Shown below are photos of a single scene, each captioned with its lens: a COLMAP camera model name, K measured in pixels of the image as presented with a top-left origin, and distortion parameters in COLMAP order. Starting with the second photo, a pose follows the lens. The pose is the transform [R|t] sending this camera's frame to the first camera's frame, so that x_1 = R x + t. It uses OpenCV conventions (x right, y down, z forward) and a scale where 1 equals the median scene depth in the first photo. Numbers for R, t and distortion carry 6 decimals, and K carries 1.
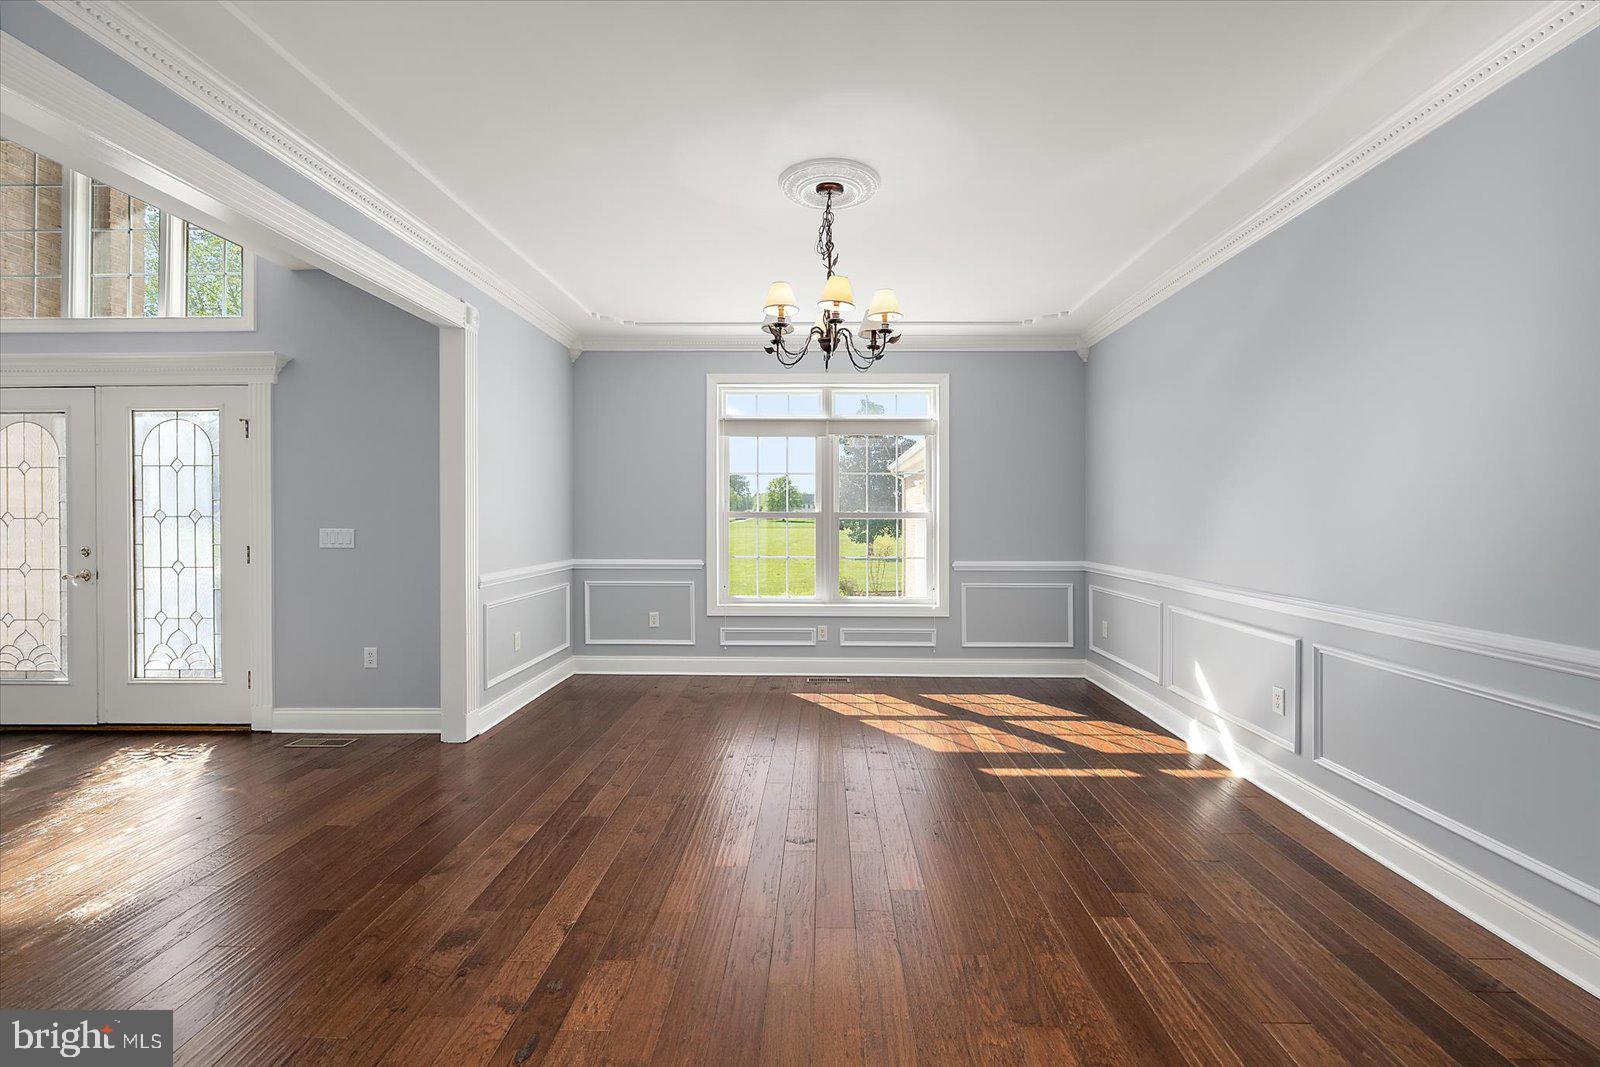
lens RADIAL K [[673.4, 0, 799.0], [0, 673.4, 527.4], [0, 0, 1]] dist [0.001460, 0.000389]
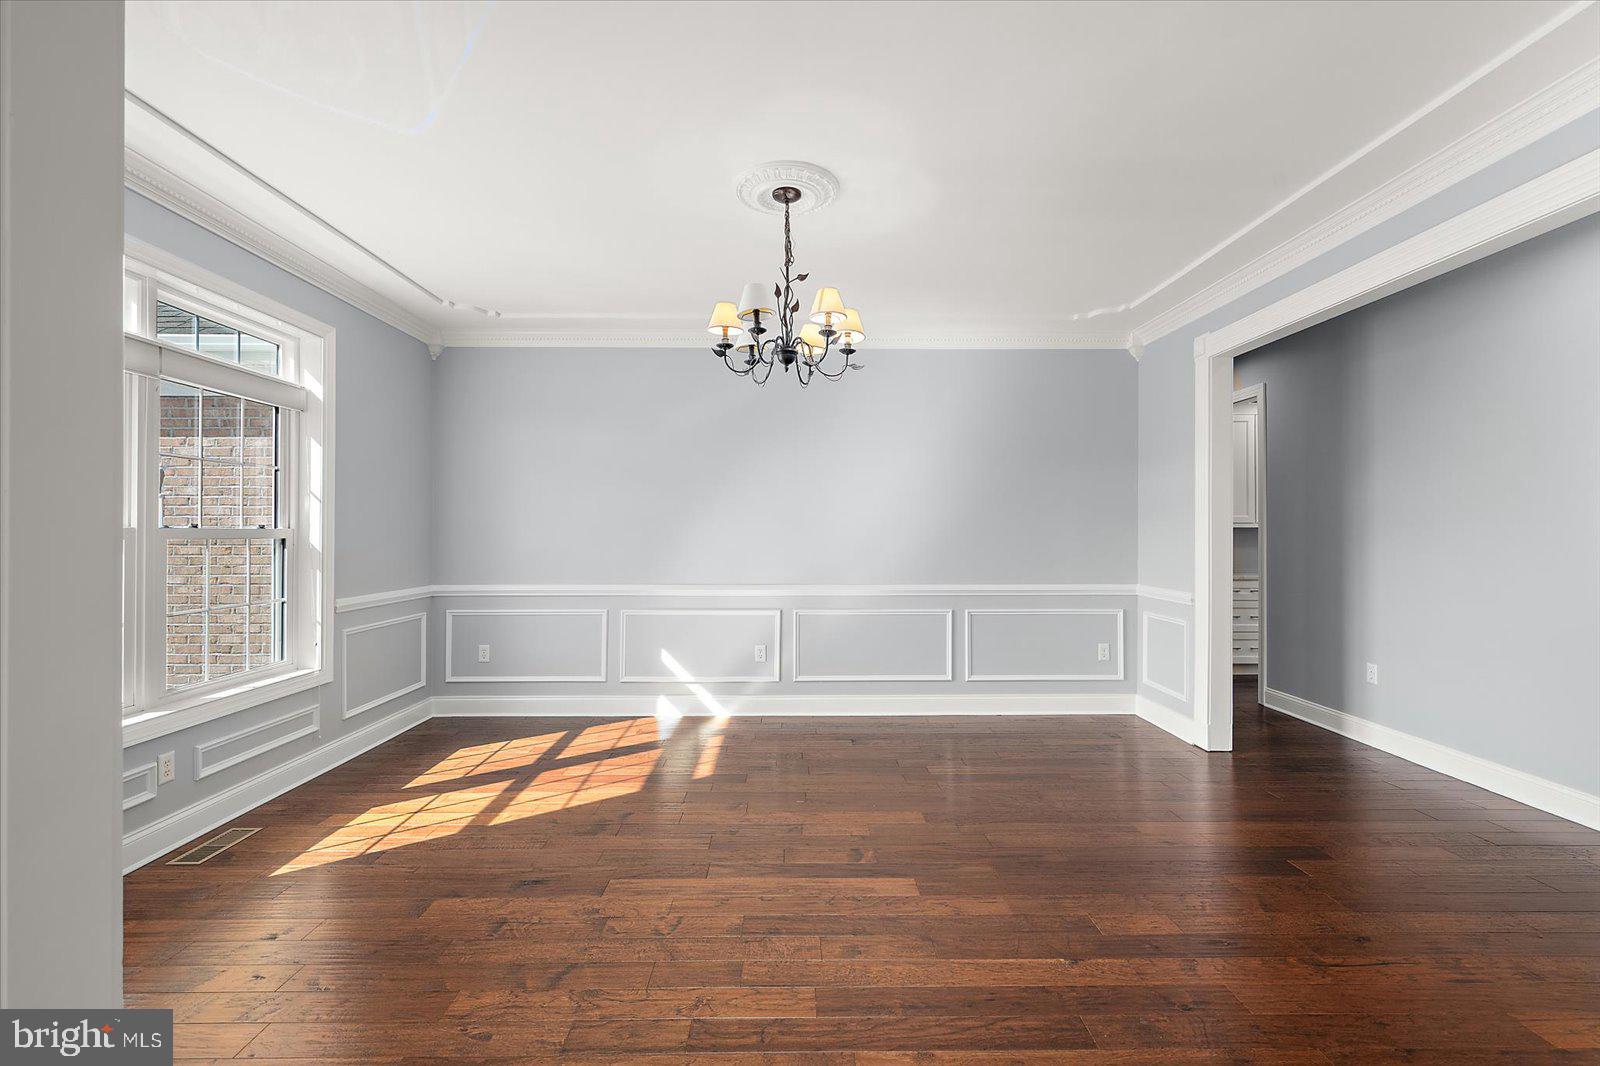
lens RADIAL K [[702.9, 0, 801.7], [0, 702.9, 536.6], [0, 0, 1]] dist [0.009138, 0.000168]
pose [[-0.033810, -0.008444, 0.999393, -0.739166], [0.015476, 0.999840, 0.008971, -0.020569], [-0.999308, 0.015770, -0.033673, 0.777470]]
